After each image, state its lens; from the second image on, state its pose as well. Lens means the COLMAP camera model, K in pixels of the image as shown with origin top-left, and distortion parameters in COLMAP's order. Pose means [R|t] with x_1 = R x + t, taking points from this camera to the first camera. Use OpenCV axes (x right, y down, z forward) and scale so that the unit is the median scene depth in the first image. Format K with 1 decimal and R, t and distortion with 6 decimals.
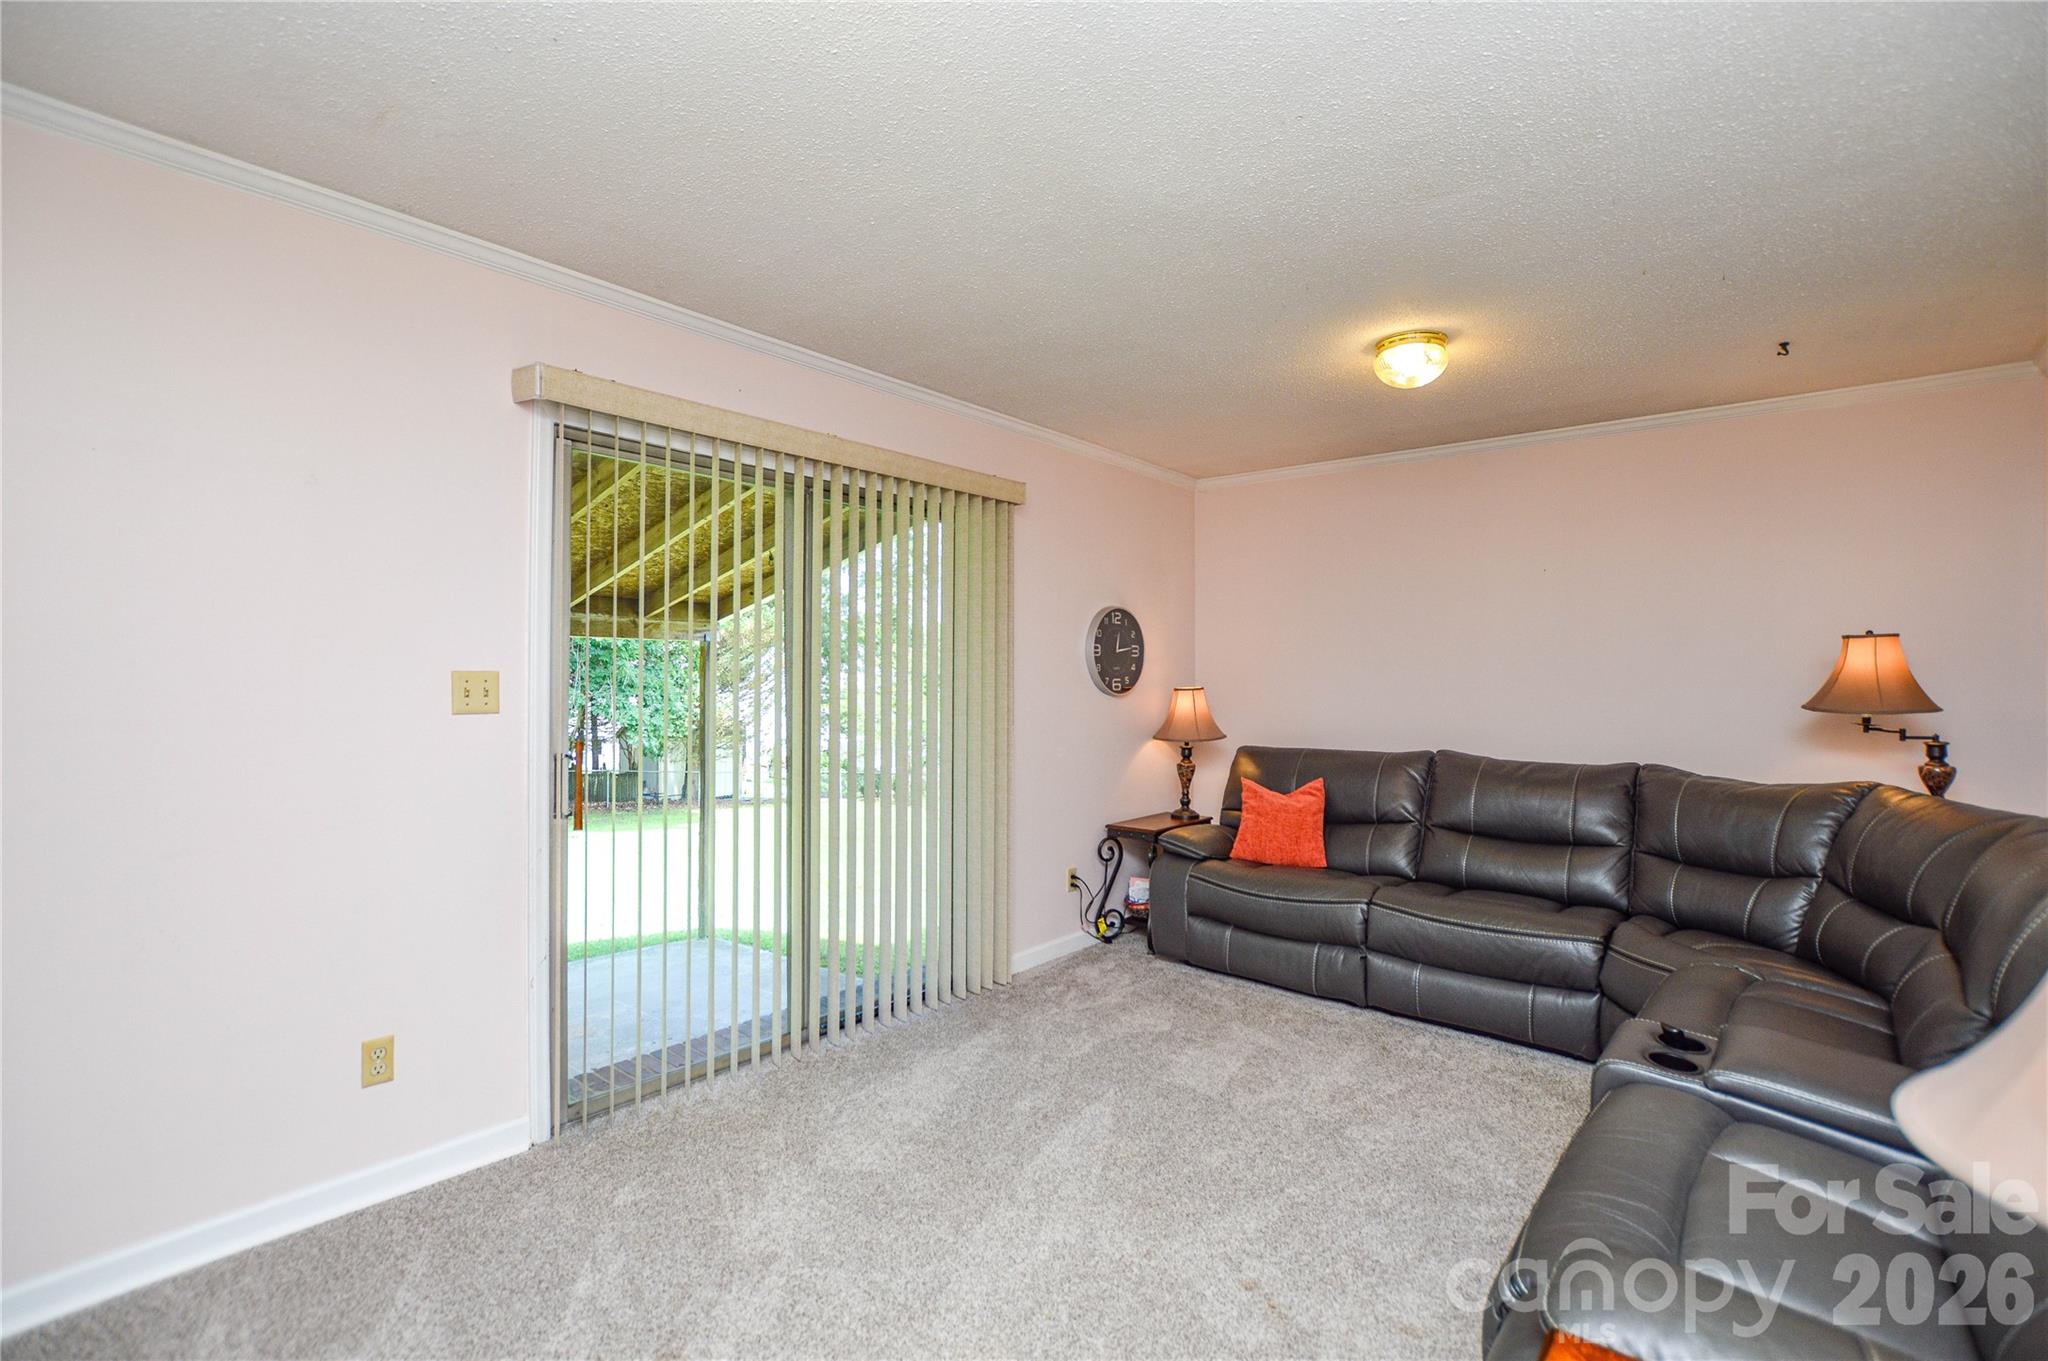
lens RADIAL K [[932.2, 0, 1024.0], [0, 932.2, 680.5], [0, 0, 1]] dist [-0.026660, 0.000468]
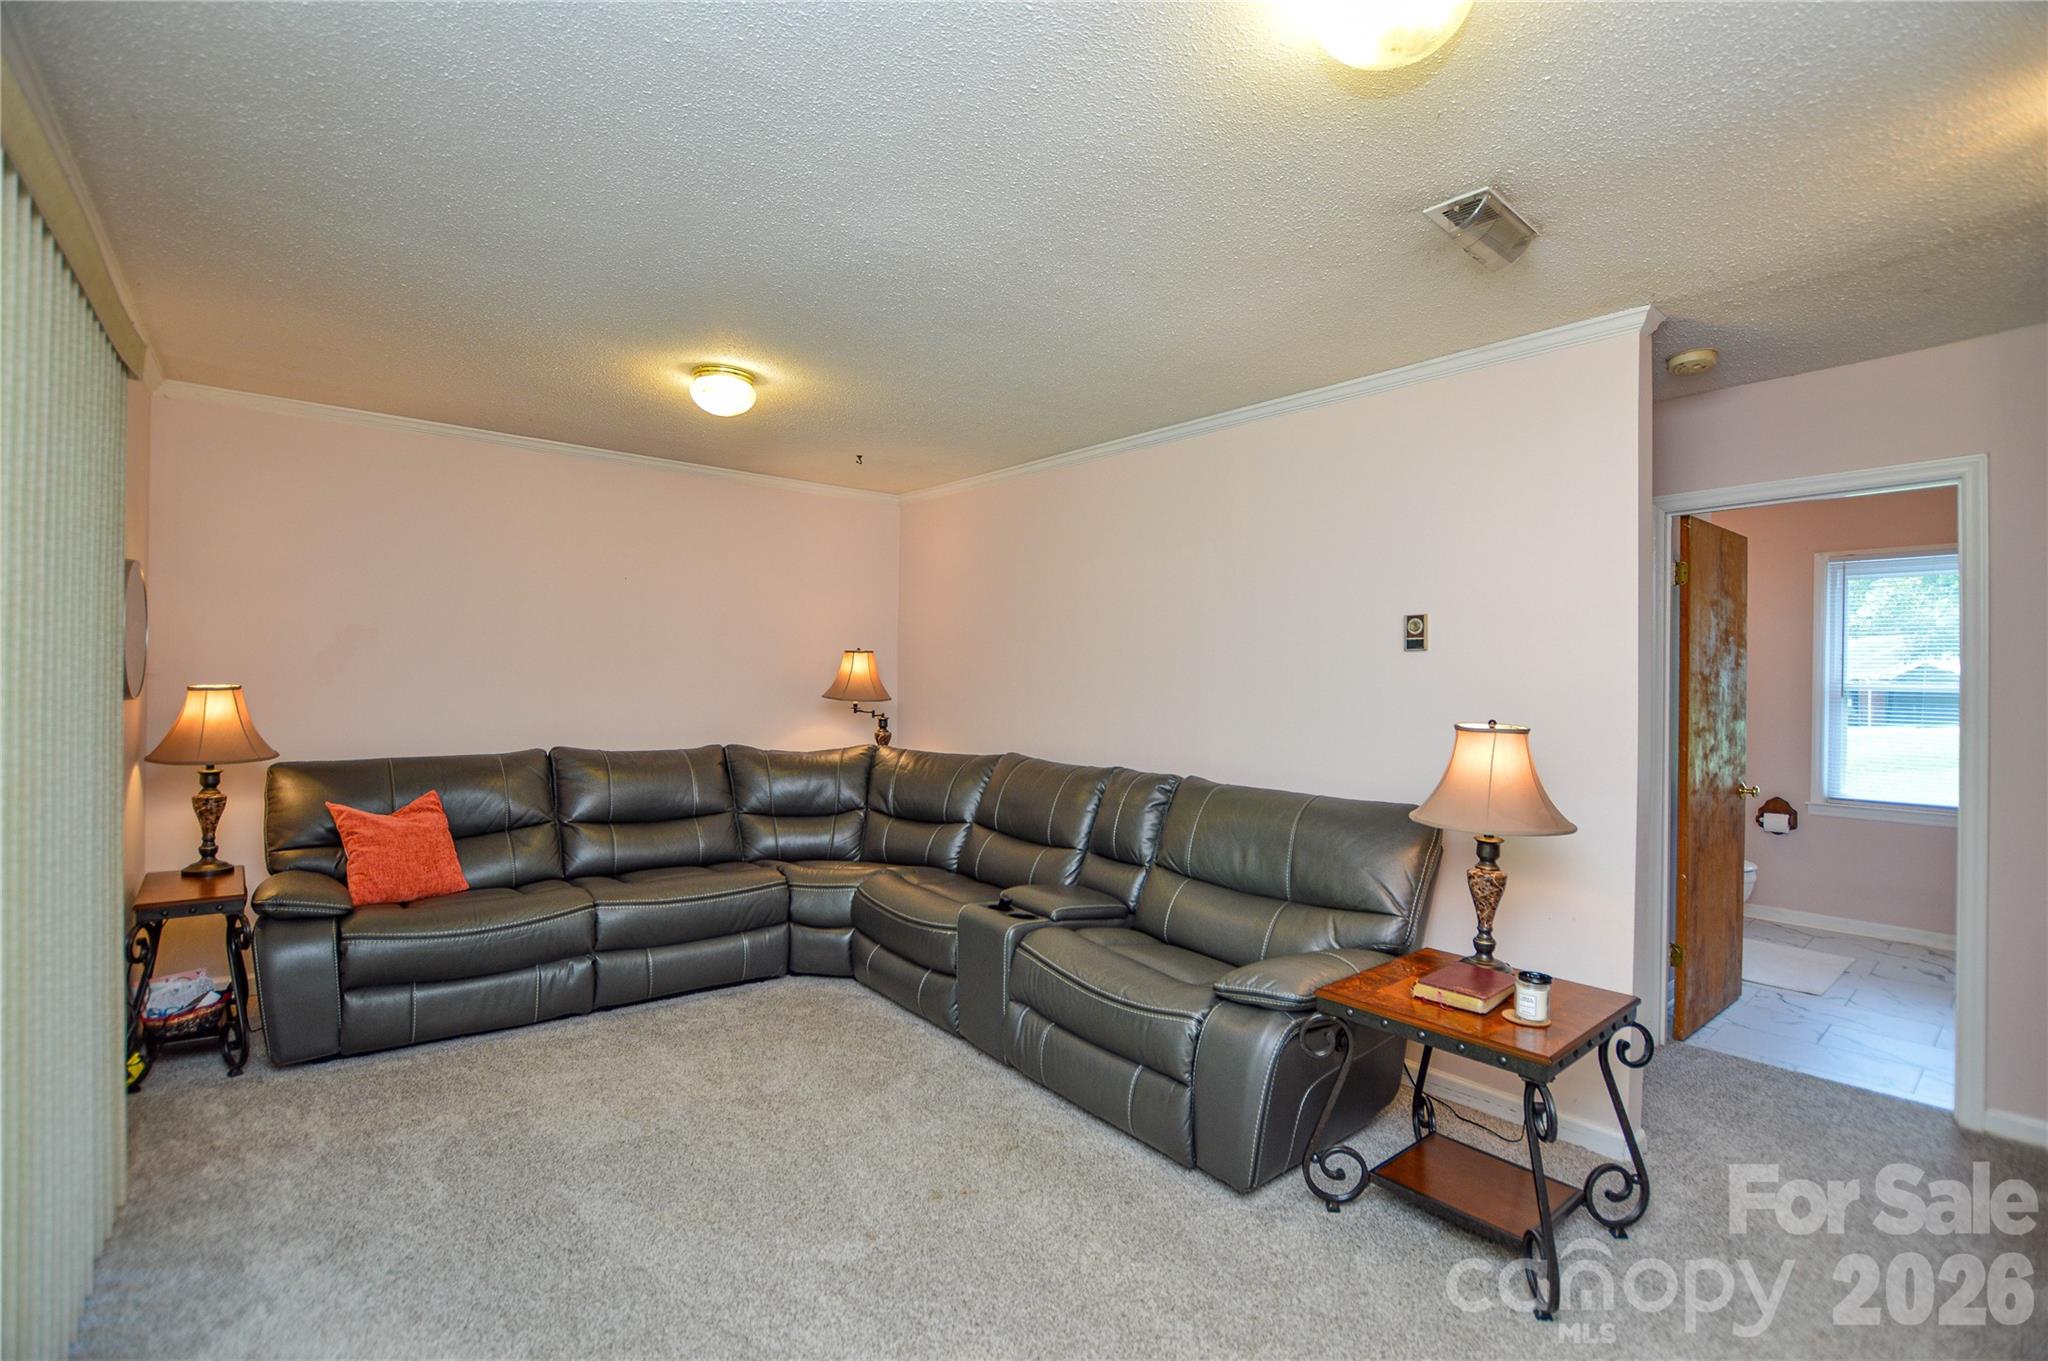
lens RADIAL K [[914.4, 0, 1024.0], [0, 914.4, 680.5], [0, 0, 1]] dist [-0.016293, -0.000026]
pose [[0.187403, -0.005827, 0.982266, -0.492906], [-0.016054, 0.999831, 0.008994, -0.016008], [-0.982152, -0.017454, 0.187277, 0.371746]]
